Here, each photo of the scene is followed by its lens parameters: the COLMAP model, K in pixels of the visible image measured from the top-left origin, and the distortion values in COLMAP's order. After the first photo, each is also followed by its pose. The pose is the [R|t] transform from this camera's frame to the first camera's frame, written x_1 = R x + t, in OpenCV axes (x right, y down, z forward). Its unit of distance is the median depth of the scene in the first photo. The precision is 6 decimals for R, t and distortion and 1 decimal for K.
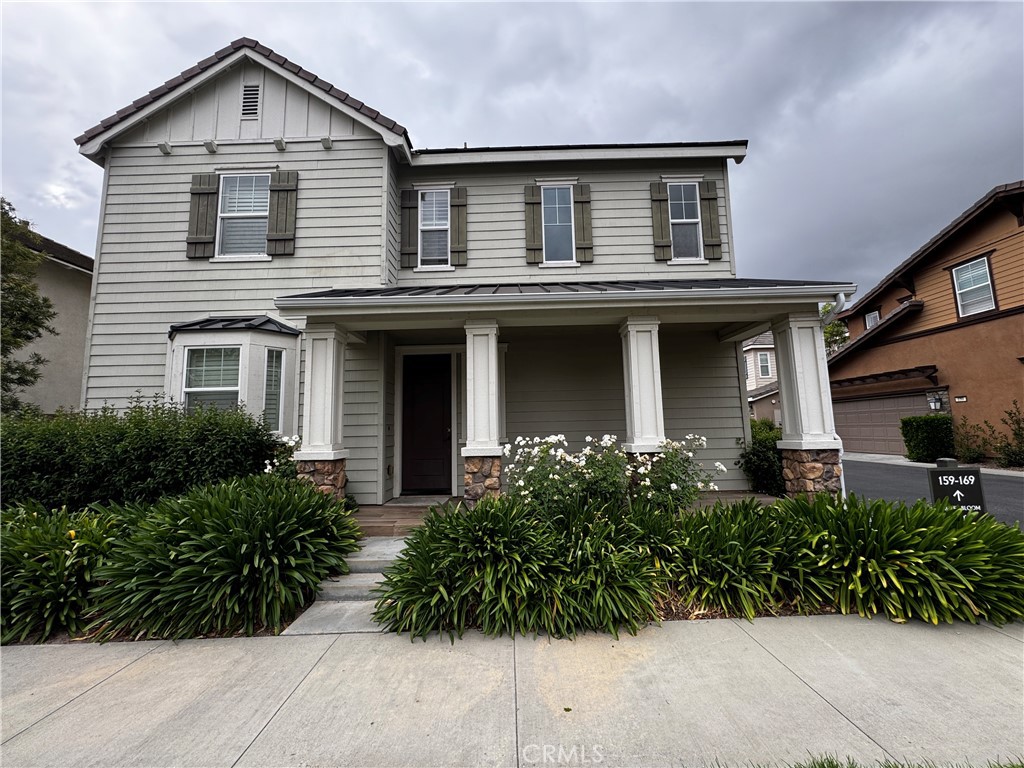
lens RADIAL K [[406.2, 0, 512.0], [0, 406.2, 384.0], [0, 0, 1]] dist [-0.002592, -0.000270]
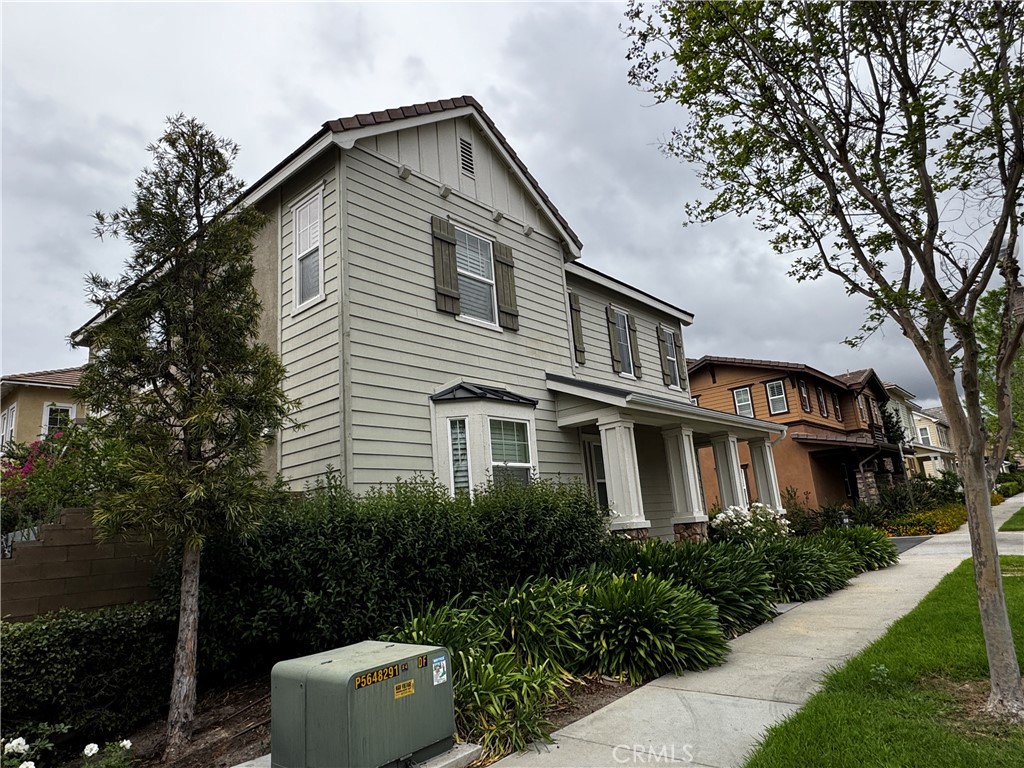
lens RADIAL K [[626.3, 0, 512.0], [0, 626.3, 384.0], [0, 0, 1]] dist [-0.001393, -0.000070]
pose [[0.651766, 0.142466, 0.744919, -1.617870], [-0.023409, 0.985509, -0.167998, 0.064104], [-0.758058, 0.092058, 0.645657, 0.031293]]
